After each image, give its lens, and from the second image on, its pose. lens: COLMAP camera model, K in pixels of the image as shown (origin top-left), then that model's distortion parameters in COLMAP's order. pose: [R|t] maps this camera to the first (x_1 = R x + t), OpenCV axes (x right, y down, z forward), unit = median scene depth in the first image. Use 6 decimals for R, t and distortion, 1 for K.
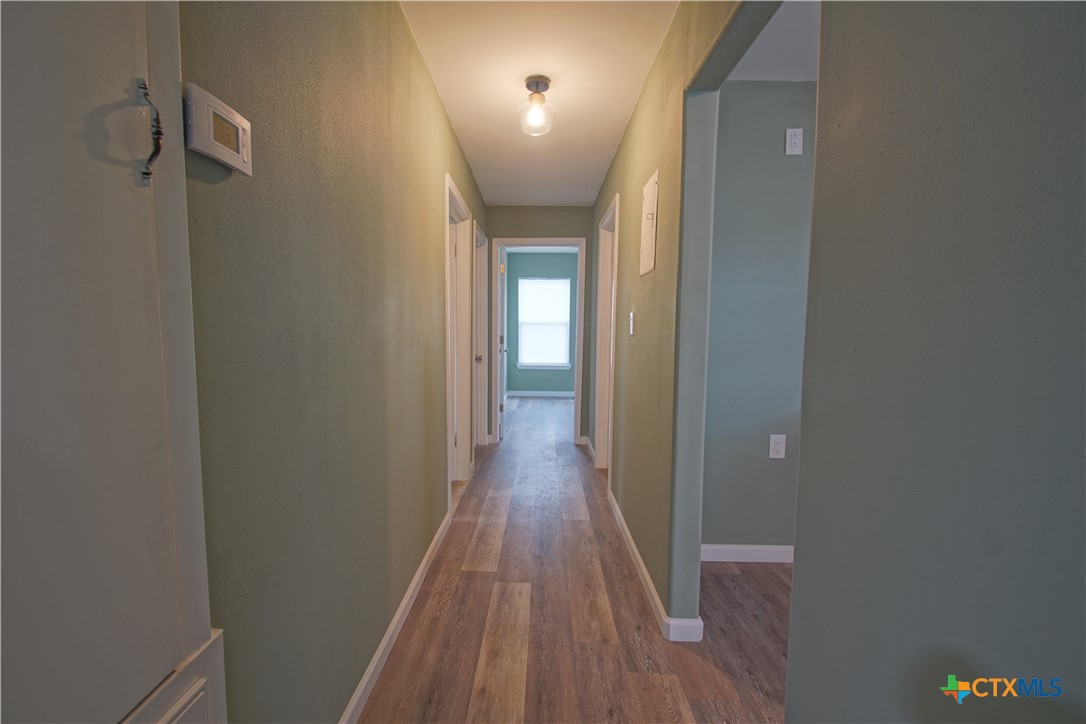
lens RADIAL K [[479.3, 0, 531.5], [0, 479.3, 372.3], [0, 0, 1]] dist [0.012996, -0.017402]
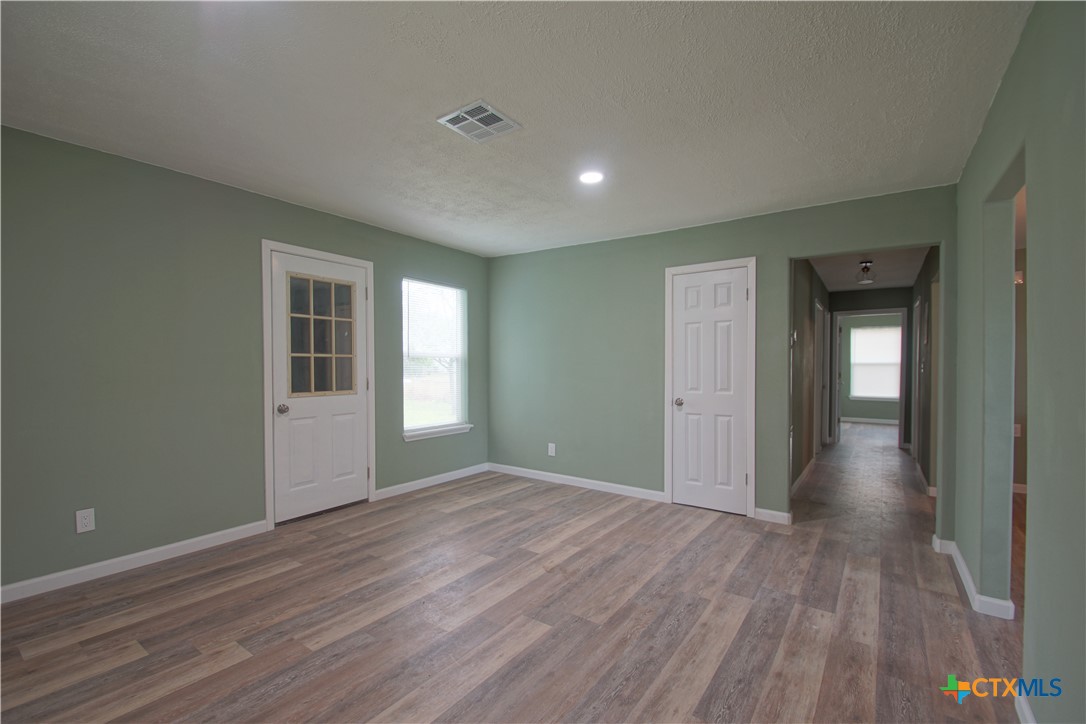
lens RADIAL K [[479.3, 0, 531.5], [0, 479.3, 372.3], [0, 0, 1]] dist [0.012996, -0.017402]
pose [[0.818921, -0.043406, -0.572262, 0.015574], [-0.015452, 0.995107, -0.097591, 0.059524], [0.573698, 0.088762, 0.814243, -0.596920]]
